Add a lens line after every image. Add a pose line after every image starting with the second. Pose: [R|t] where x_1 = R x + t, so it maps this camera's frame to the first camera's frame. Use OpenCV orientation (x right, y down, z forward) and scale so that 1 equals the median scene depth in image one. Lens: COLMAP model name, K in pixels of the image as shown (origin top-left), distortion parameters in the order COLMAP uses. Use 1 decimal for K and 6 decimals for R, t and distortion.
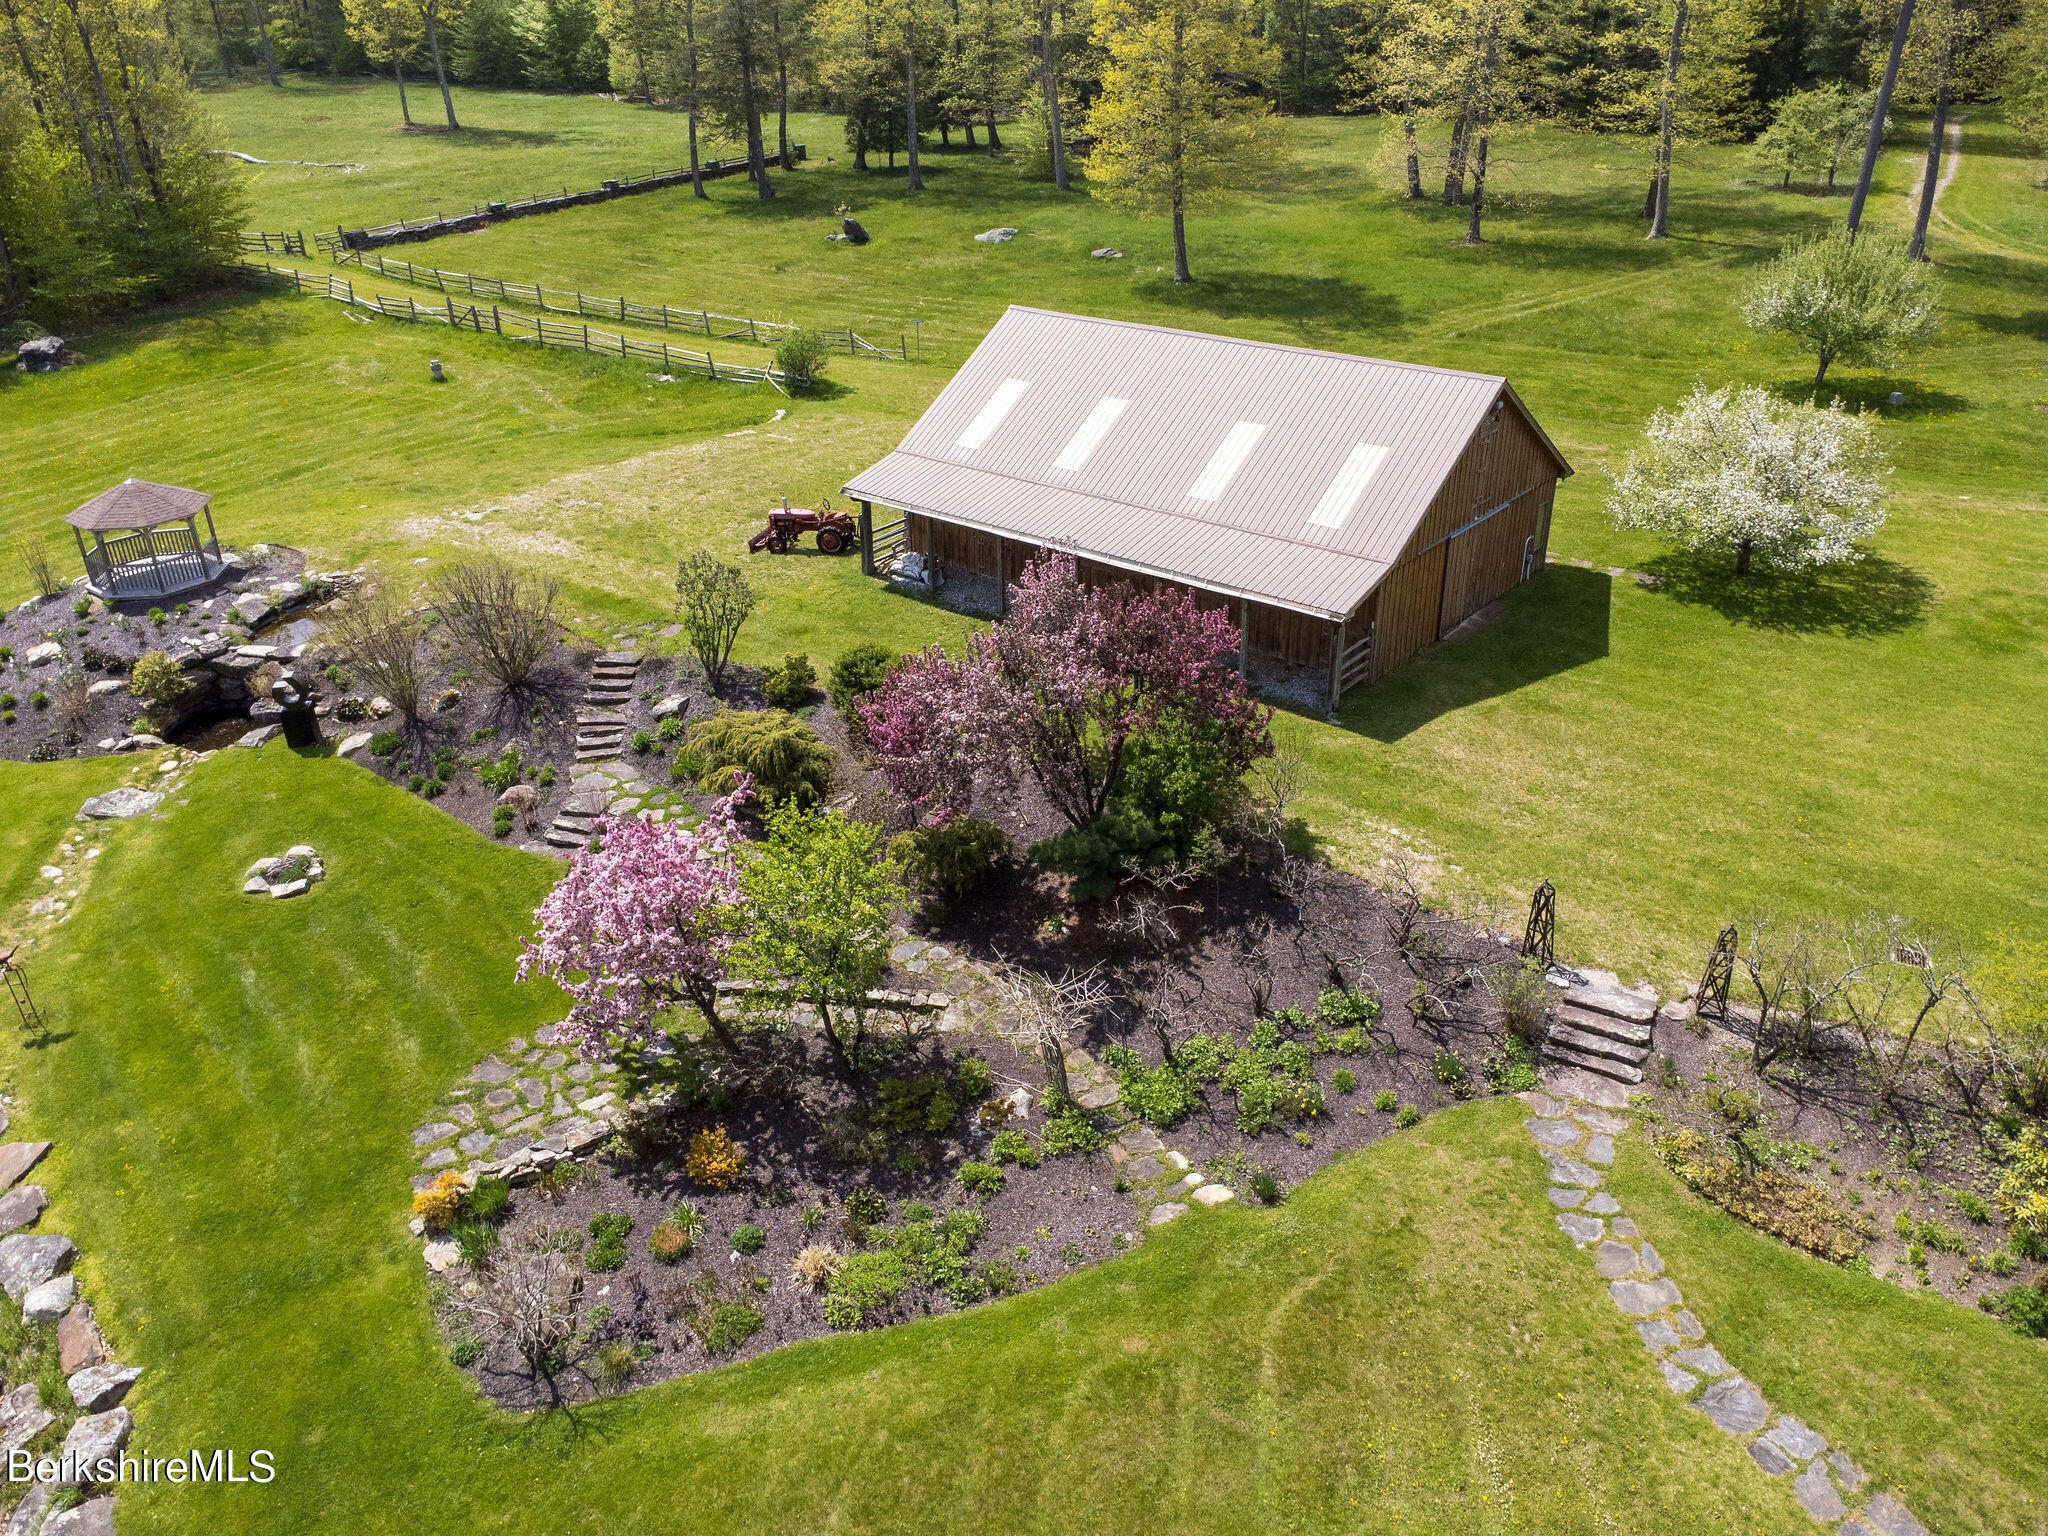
lens RADIAL K [[1445.2, 0, 1029.1], [0, 1445.2, 763.5], [0, 0, 1]] dist [0.012640, -0.001788]
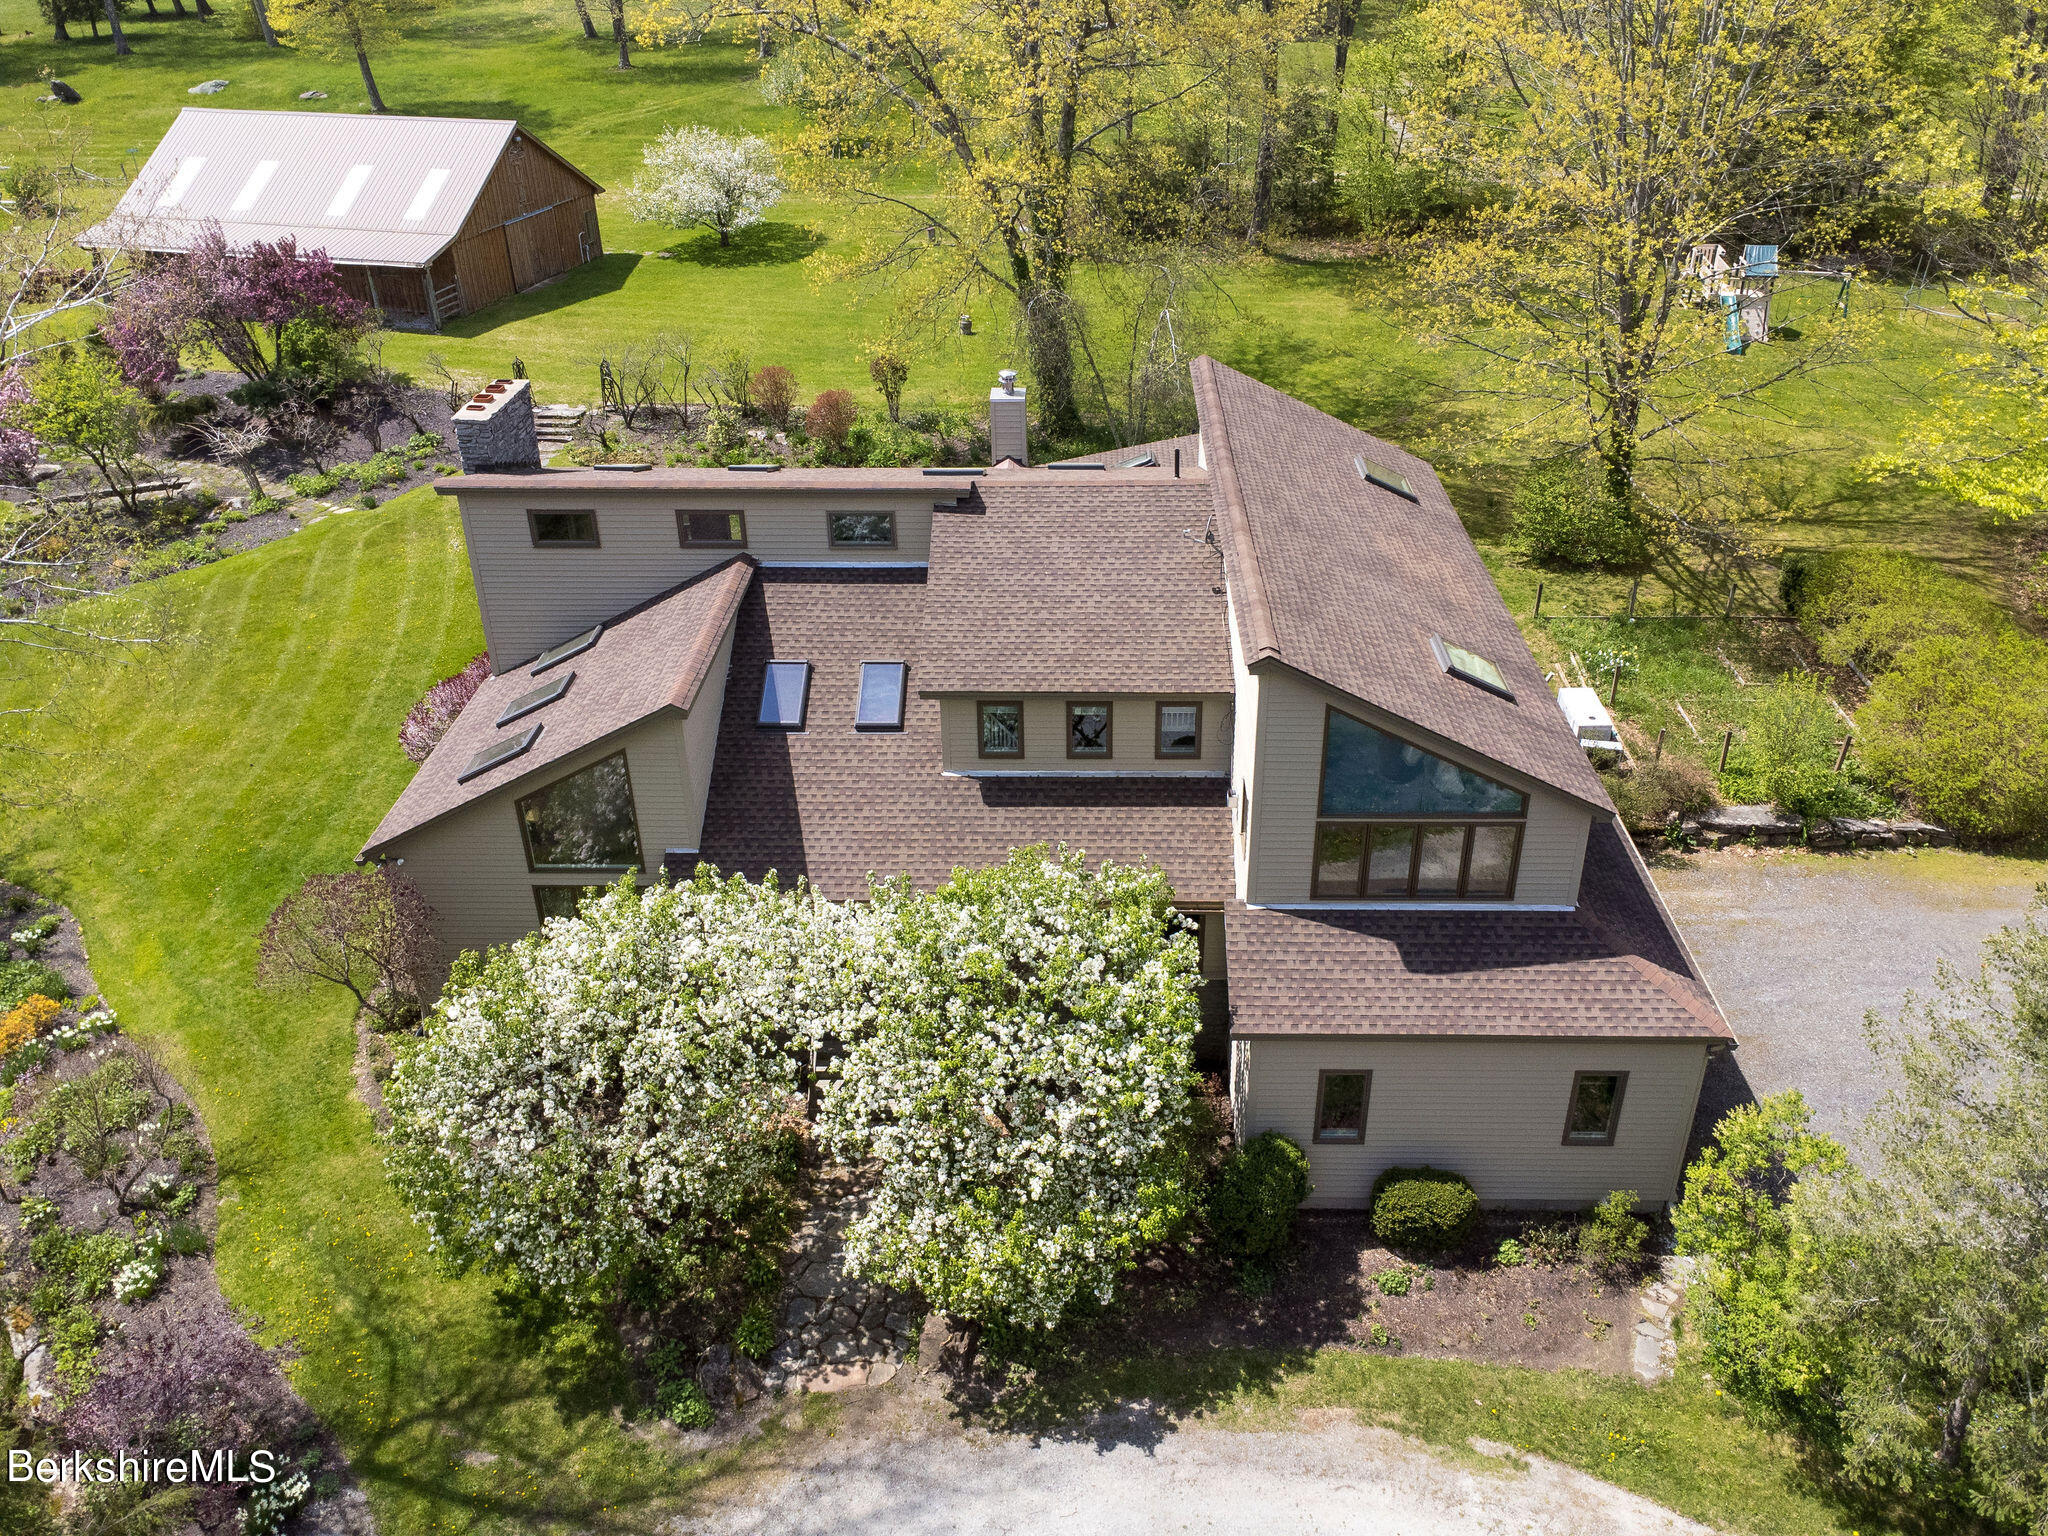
lens RADIAL K [[1445.2, 0, 1026.2], [0, 1445.2, 767.4], [0, 0, 1]] dist [0.012640, -0.001788]
pose [[0.914299, -0.222819, 0.338244, 0.142103], [0.196991, 0.974290, 0.109335, 0.370544], [-0.353910, -0.033334, 0.934685, -0.733720]]
